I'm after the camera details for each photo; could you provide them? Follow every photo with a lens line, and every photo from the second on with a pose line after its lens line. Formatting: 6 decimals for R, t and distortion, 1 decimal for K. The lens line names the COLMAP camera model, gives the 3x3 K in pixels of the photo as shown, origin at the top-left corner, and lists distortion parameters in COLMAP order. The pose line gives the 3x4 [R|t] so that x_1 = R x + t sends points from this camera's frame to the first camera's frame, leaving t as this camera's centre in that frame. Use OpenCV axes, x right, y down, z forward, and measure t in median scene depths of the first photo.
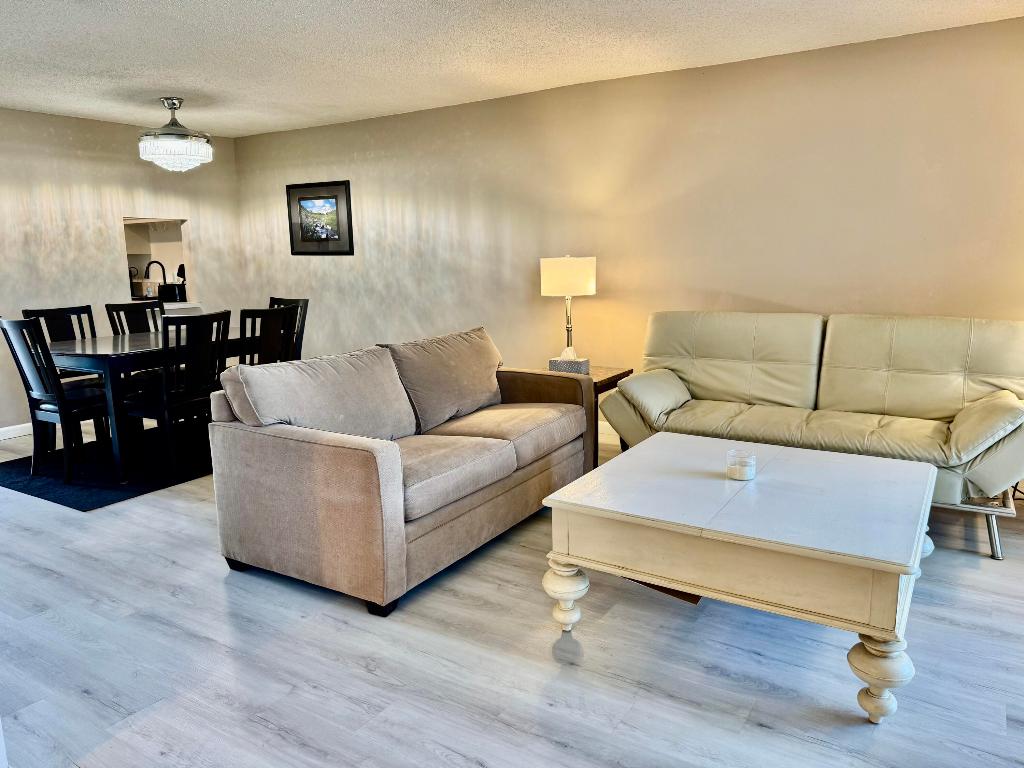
lens RADIAL K [[719.8, 0, 509.2], [0, 719.8, 388.3], [0, 0, 1]] dist [0.072451, -0.093147]
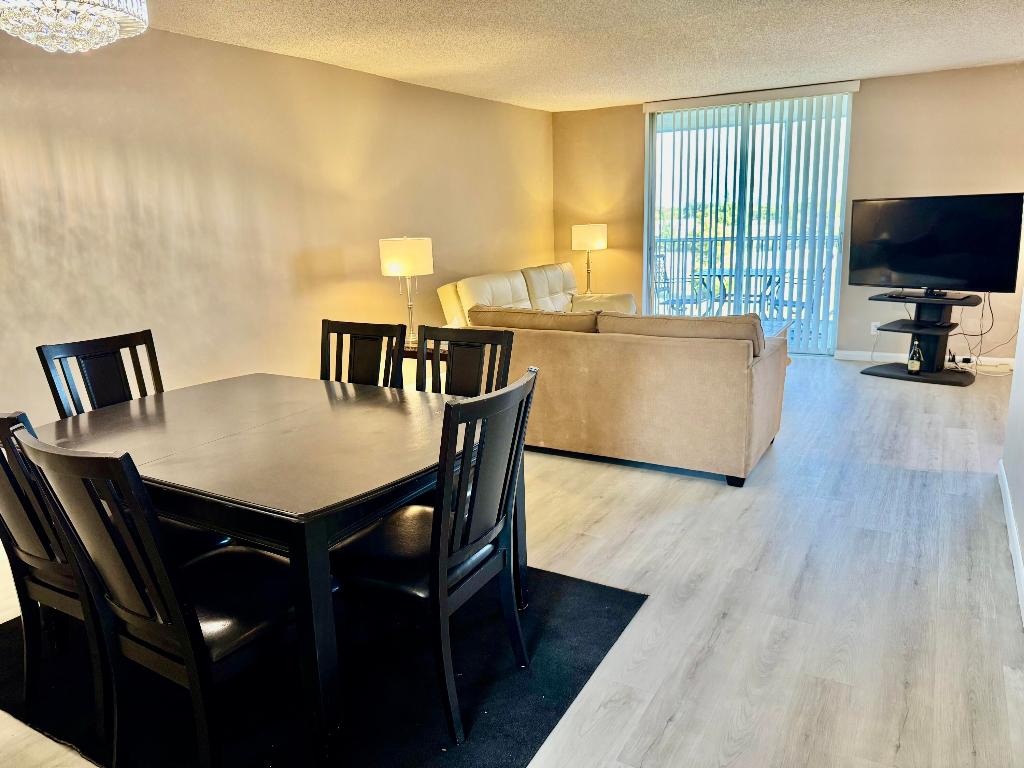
lens RADIAL K [[719.8, 0, 509.2], [0, 719.8, 388.3], [0, 0, 1]] dist [0.072451, -0.093147]
pose [[-0.037803, -0.223897, 0.973879, -0.796590], [0.216254, 0.949648, 0.226721, -0.140274], [-0.975605, 0.219176, 0.012519, 0.700979]]
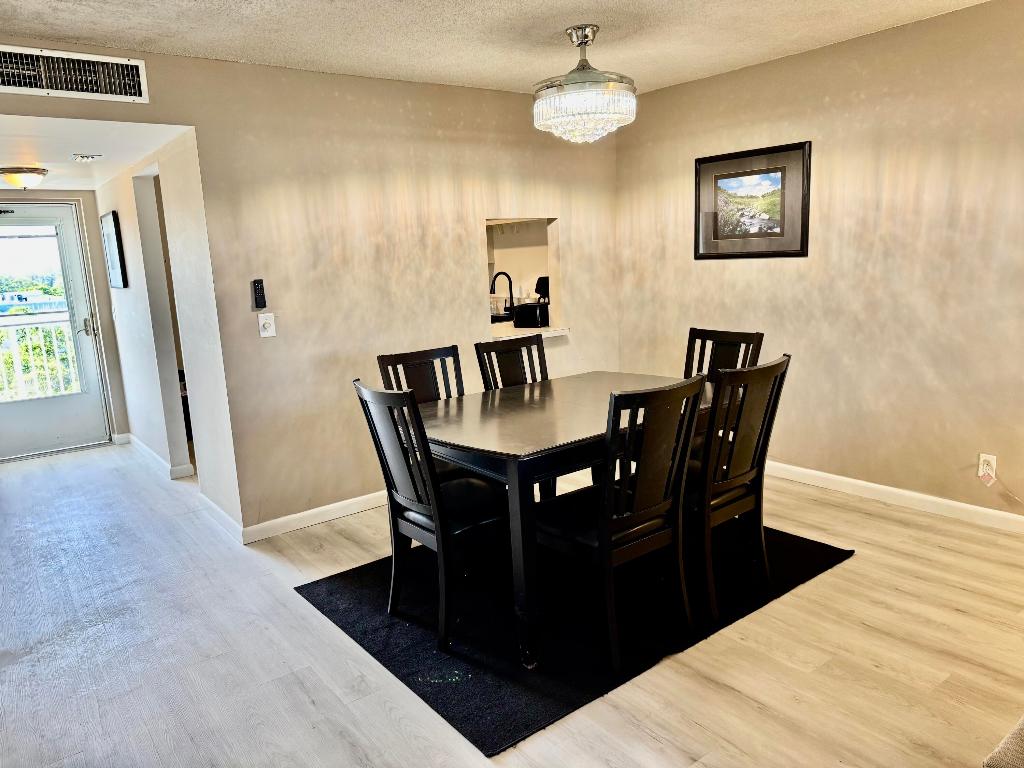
lens RADIAL K [[719.8, 0, 509.2], [0, 719.8, 388.3], [0, 0, 1]] dist [0.072451, -0.093147]
pose [[0.937028, 0.031477, -0.347833, -0.250325], [-0.027340, 0.999485, 0.016797, -0.075731], [0.348182, -0.006229, 0.937406, 0.320019]]
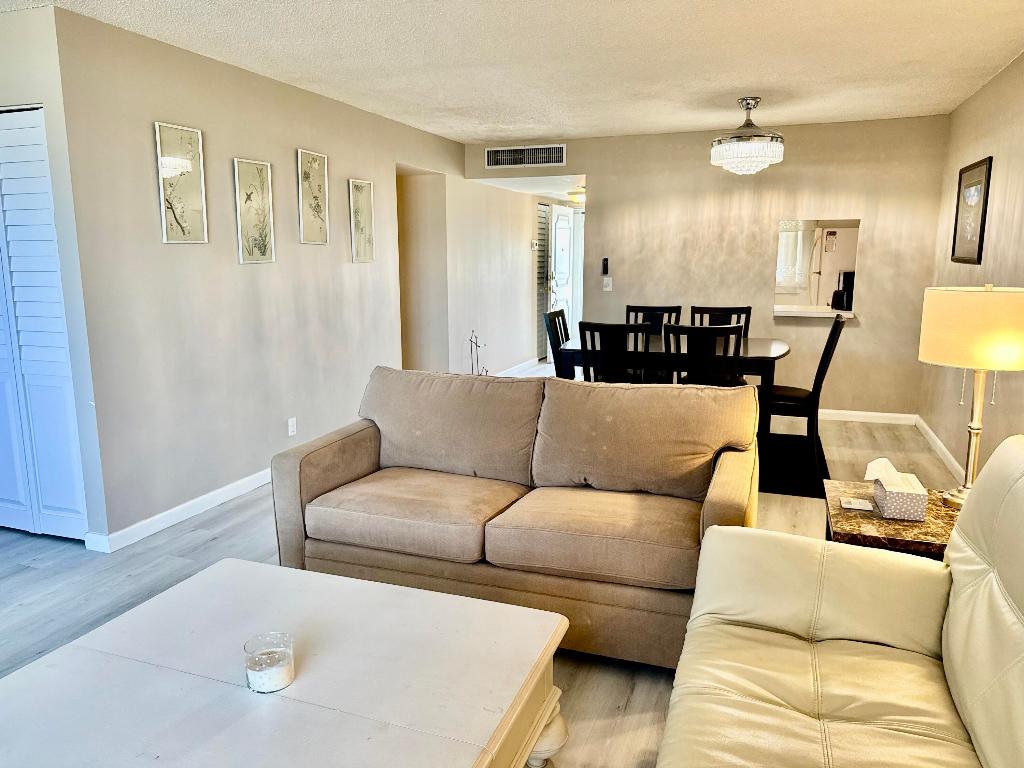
lens RADIAL K [[712.5, 0, 508.9], [0, 712.5, 379.9], [0, 0, 1]] dist [0.171278, -0.333835]
pose [[0.212411, 0.183388, -0.959818, 0.393161], [-0.176351, 0.973299, 0.146937, -0.106569], [0.961136, 0.138054, 0.239080, 0.451822]]
